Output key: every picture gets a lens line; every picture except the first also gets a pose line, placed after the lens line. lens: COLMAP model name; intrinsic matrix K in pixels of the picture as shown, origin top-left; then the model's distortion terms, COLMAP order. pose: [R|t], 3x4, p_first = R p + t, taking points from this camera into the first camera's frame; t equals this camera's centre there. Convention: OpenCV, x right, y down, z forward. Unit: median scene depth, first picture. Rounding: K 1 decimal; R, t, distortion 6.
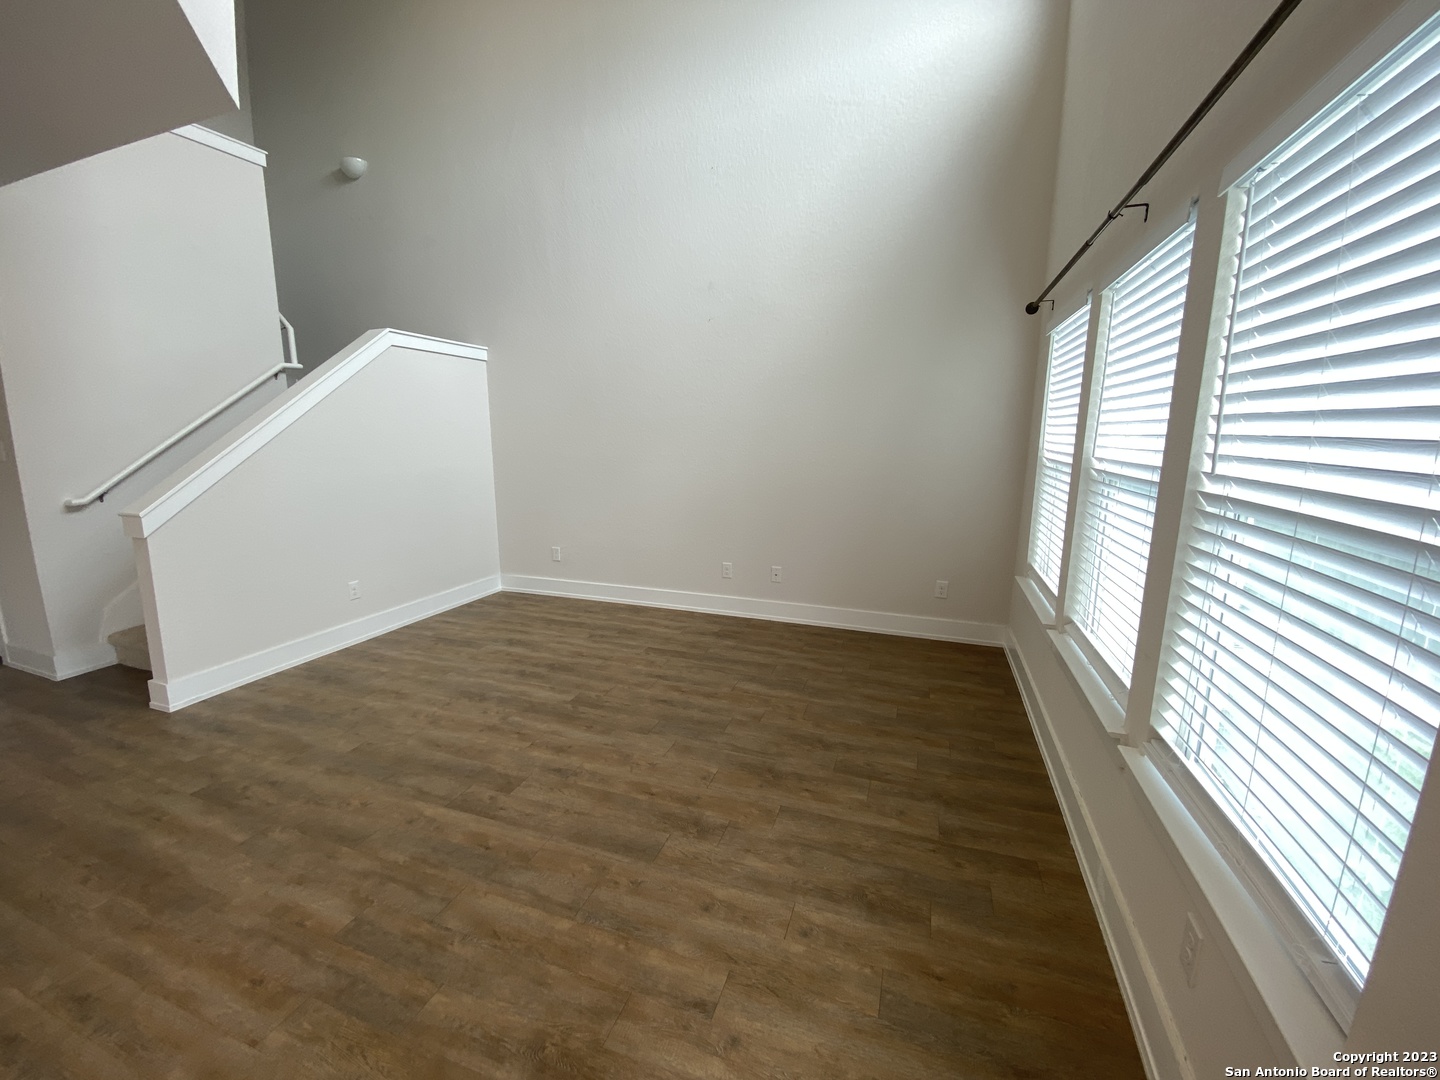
lens RADIAL K [[581.6, 0, 721.6], [0, 581.6, 532.7], [0, 0, 1]] dist [-0.004081, -0.011055]
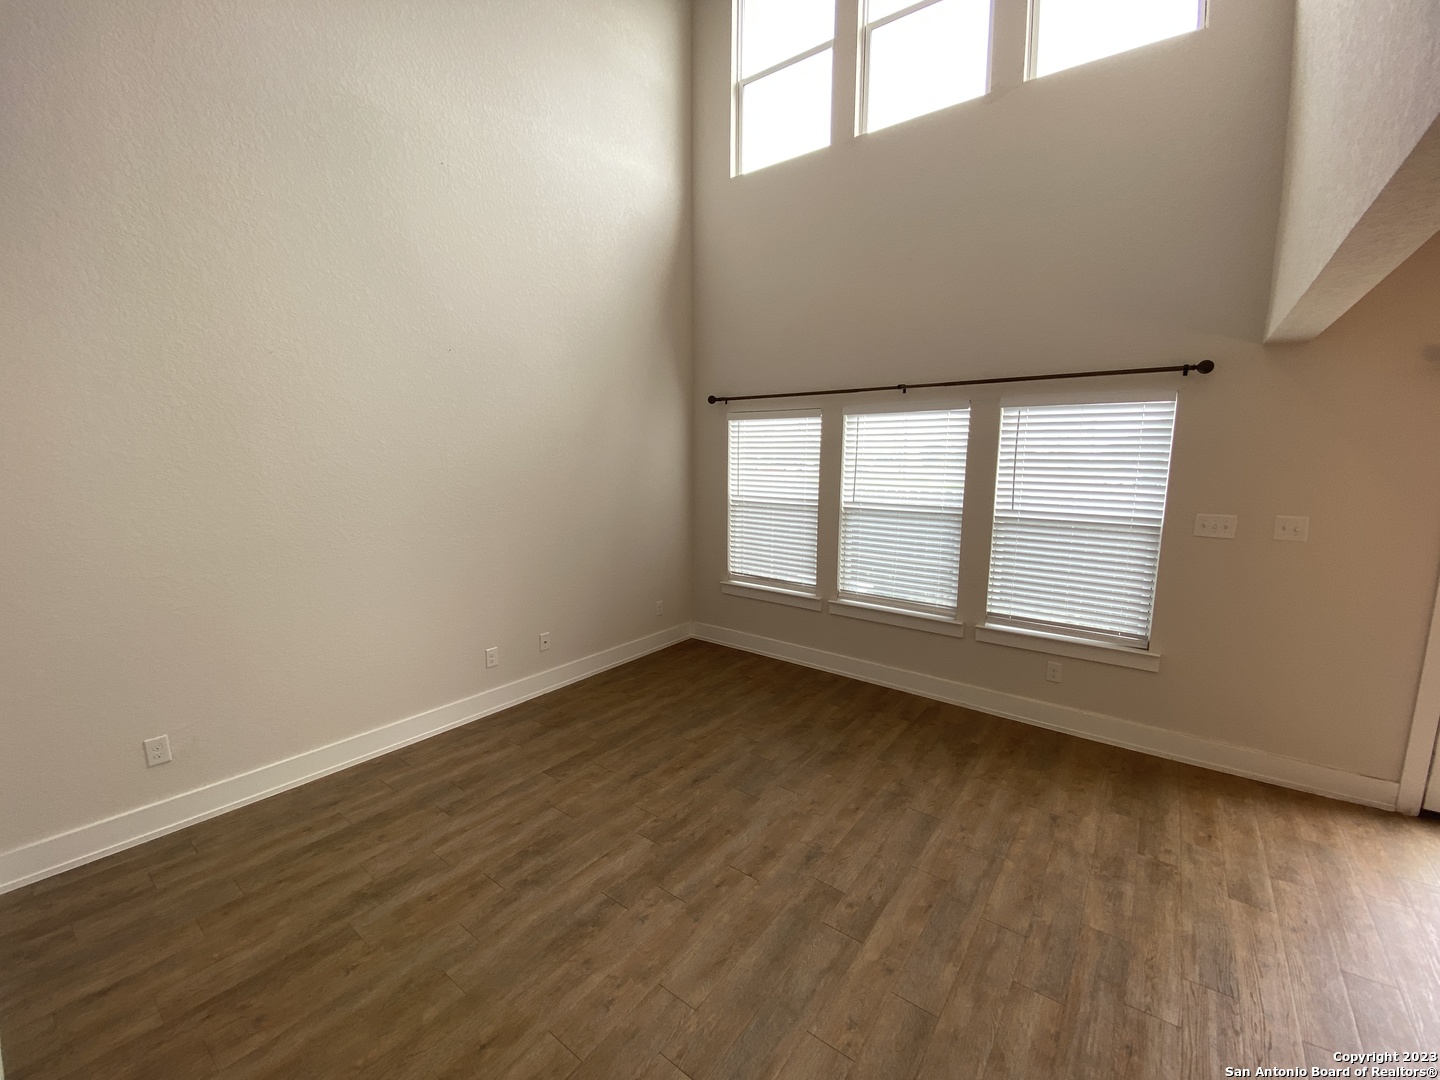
lens RADIAL K [[581.6, 0, 721.3], [0, 581.6, 537.8], [0, 0, 1]] dist [-0.004081, -0.011055]
pose [[0.327324, -0.145372, 0.933663, -1.019216], [0.165768, 0.981605, 0.094722, -0.204680], [-0.930258, 0.123767, 0.345401, 0.647769]]
